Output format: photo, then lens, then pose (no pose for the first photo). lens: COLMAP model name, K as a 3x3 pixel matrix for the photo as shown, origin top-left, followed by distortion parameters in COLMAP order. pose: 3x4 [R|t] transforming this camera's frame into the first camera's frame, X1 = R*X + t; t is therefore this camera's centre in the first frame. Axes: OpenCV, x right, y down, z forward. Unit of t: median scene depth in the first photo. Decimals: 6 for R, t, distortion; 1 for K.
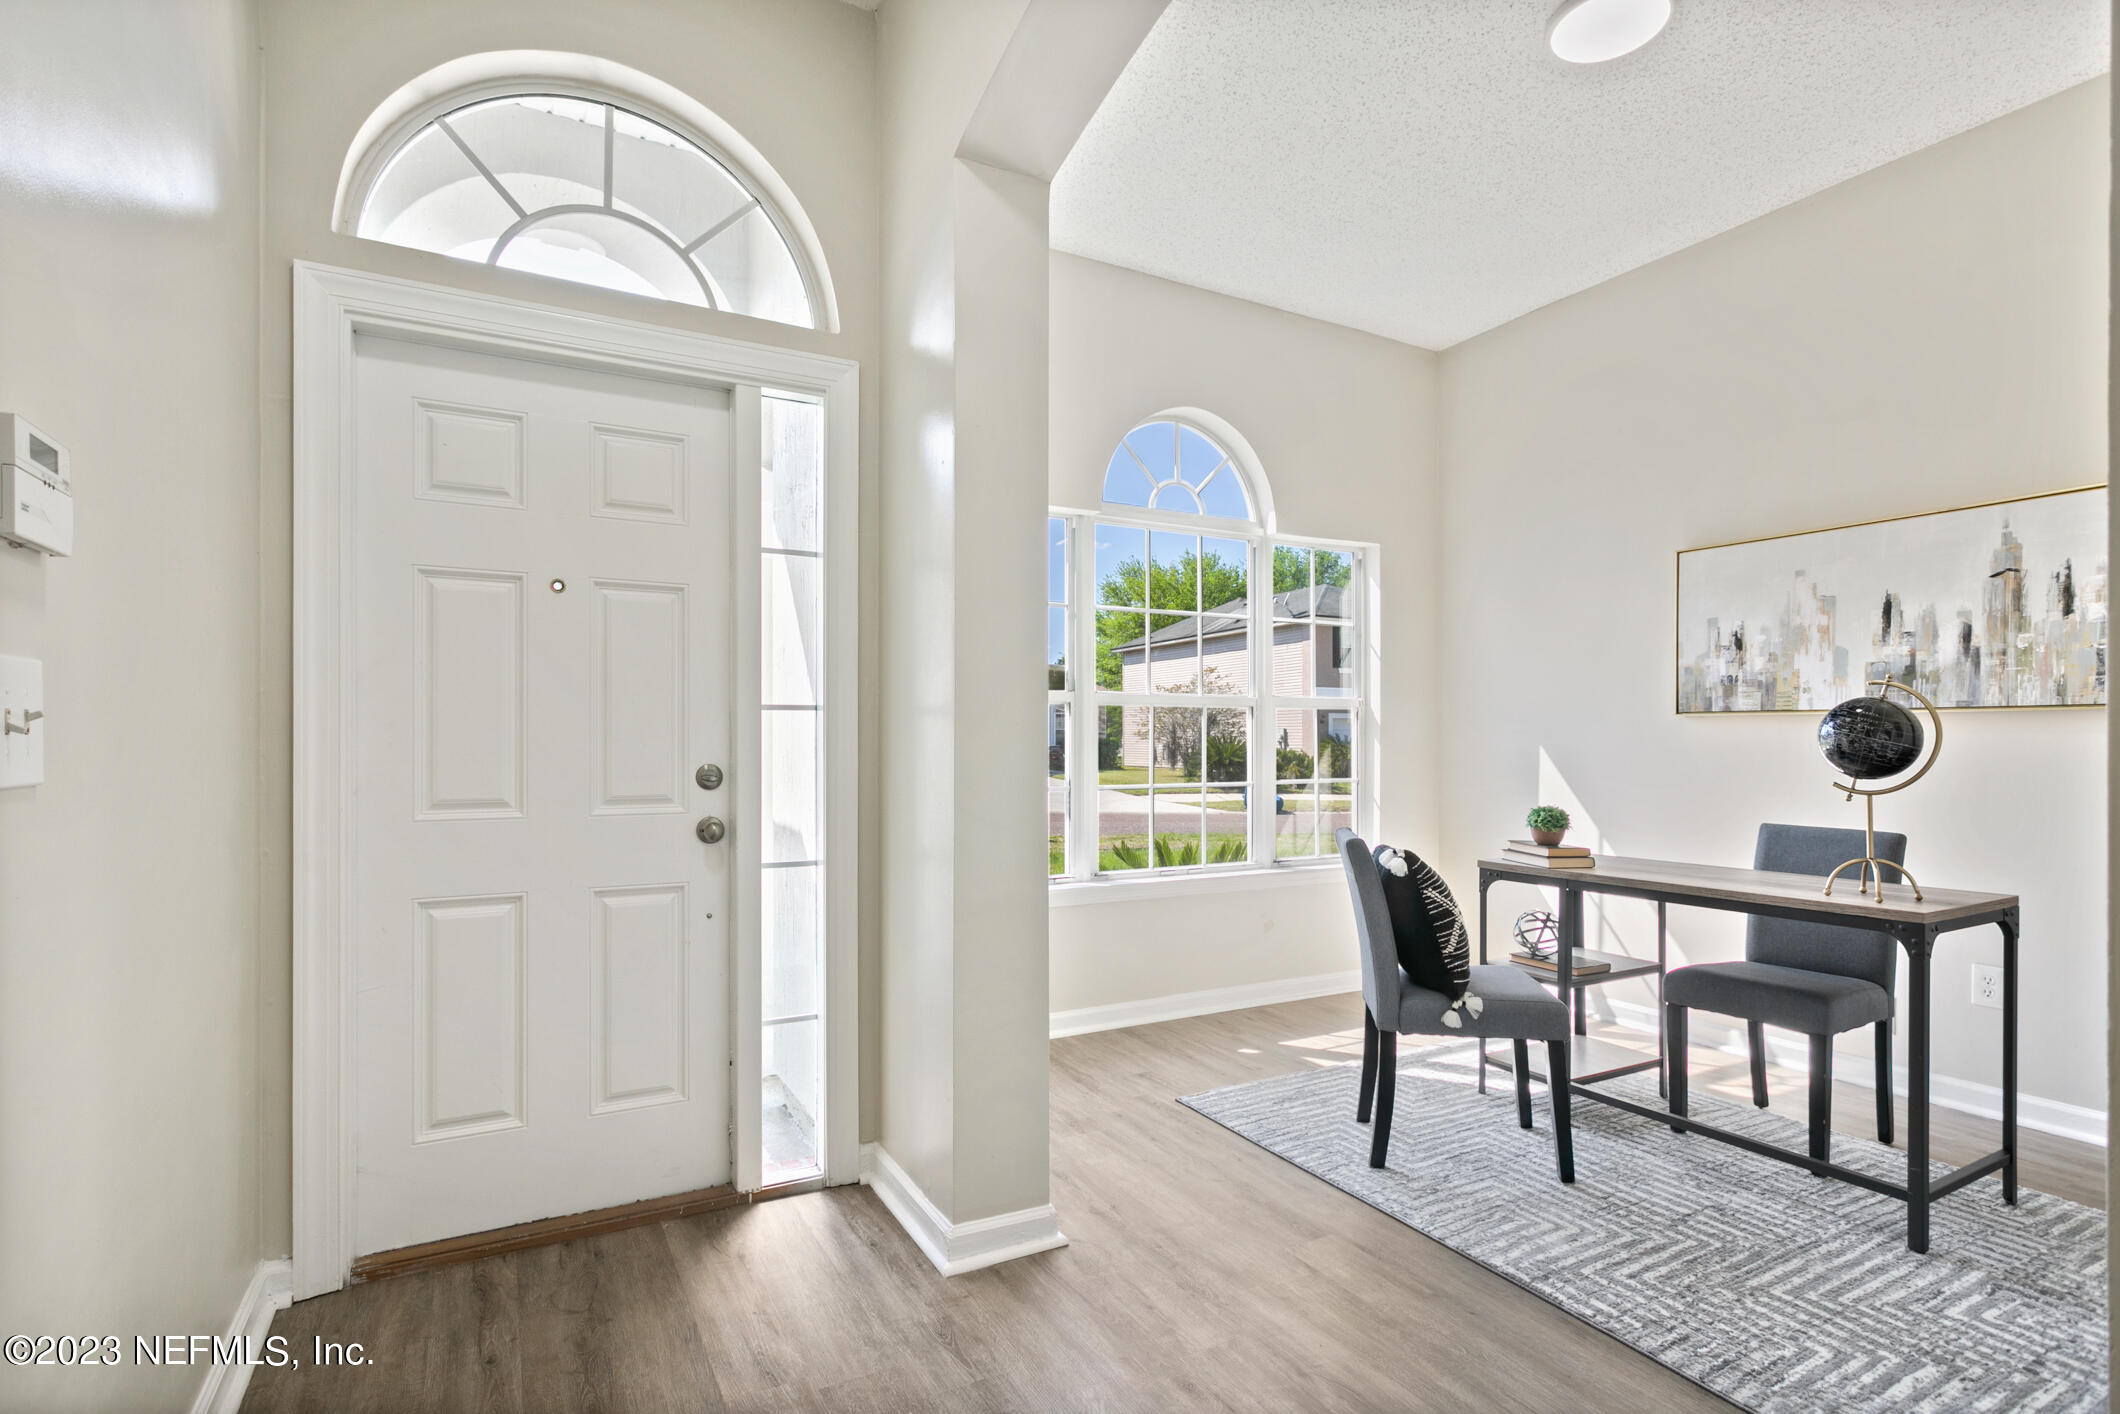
lens RADIAL K [[1008.4, 0, 1060.5], [0, 1008.4, 728.6], [0, 0, 1]] dist [0.001469, 0.003193]
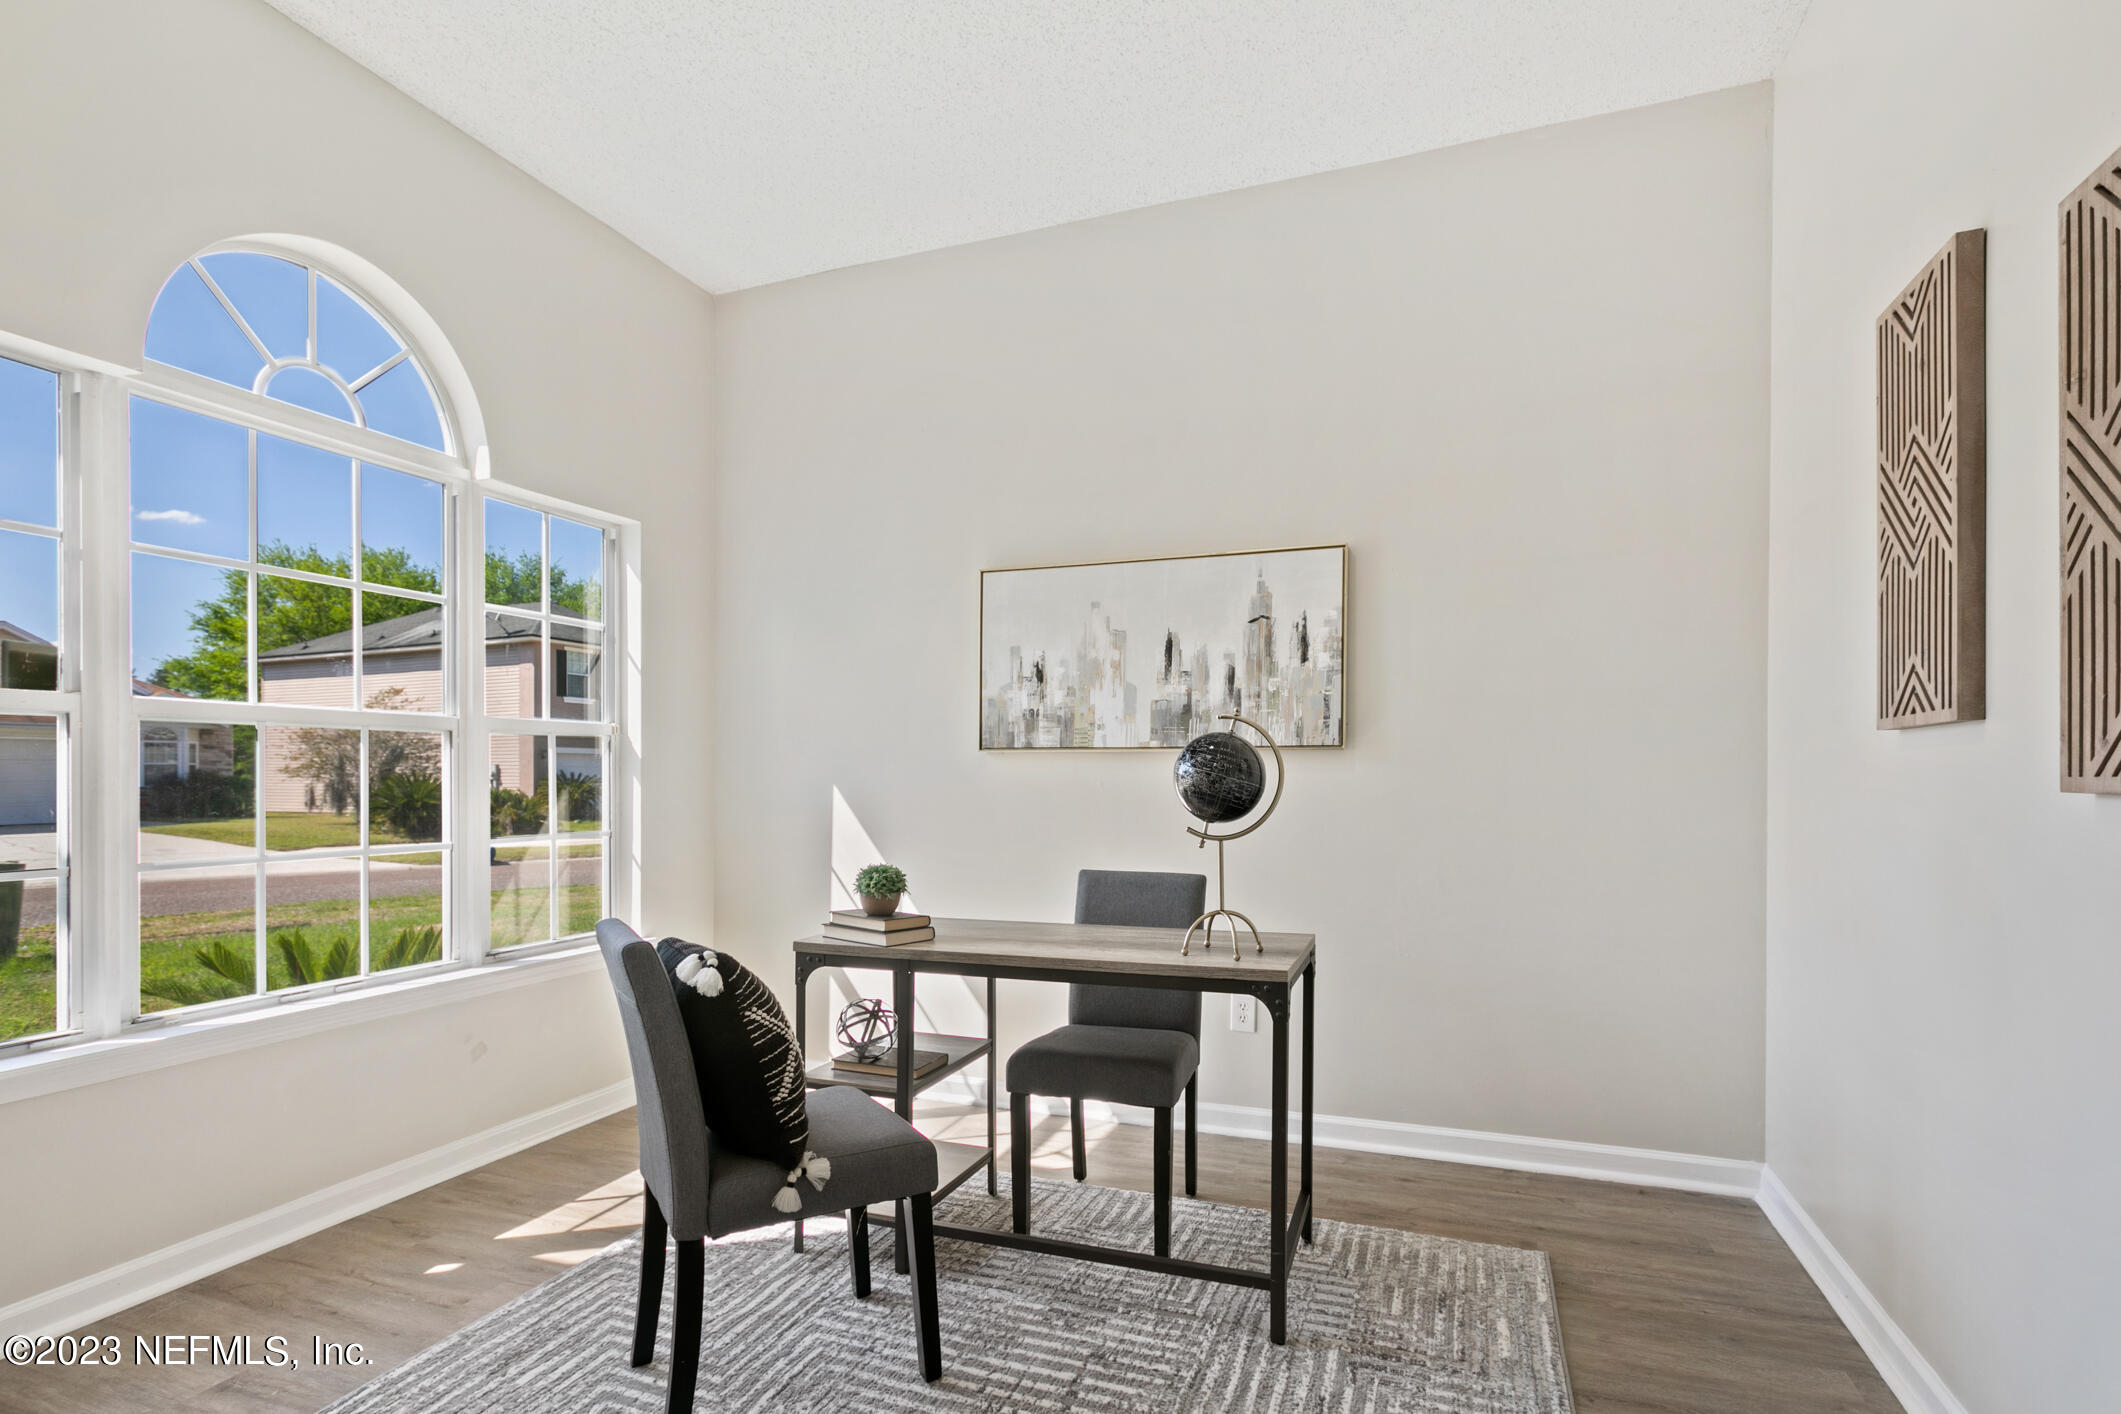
lens RADIAL K [[1008.9, 0, 1032.8], [0, 1008.9, 780.3], [0, 0, 1]] dist [0.001469, 0.003193]
pose [[0.759945, -0.005028, 0.649968, 0.064005], [-0.004818, 0.999899, 0.013369, 0.000475], [-0.649969, -0.013291, 0.759844, 0.319843]]
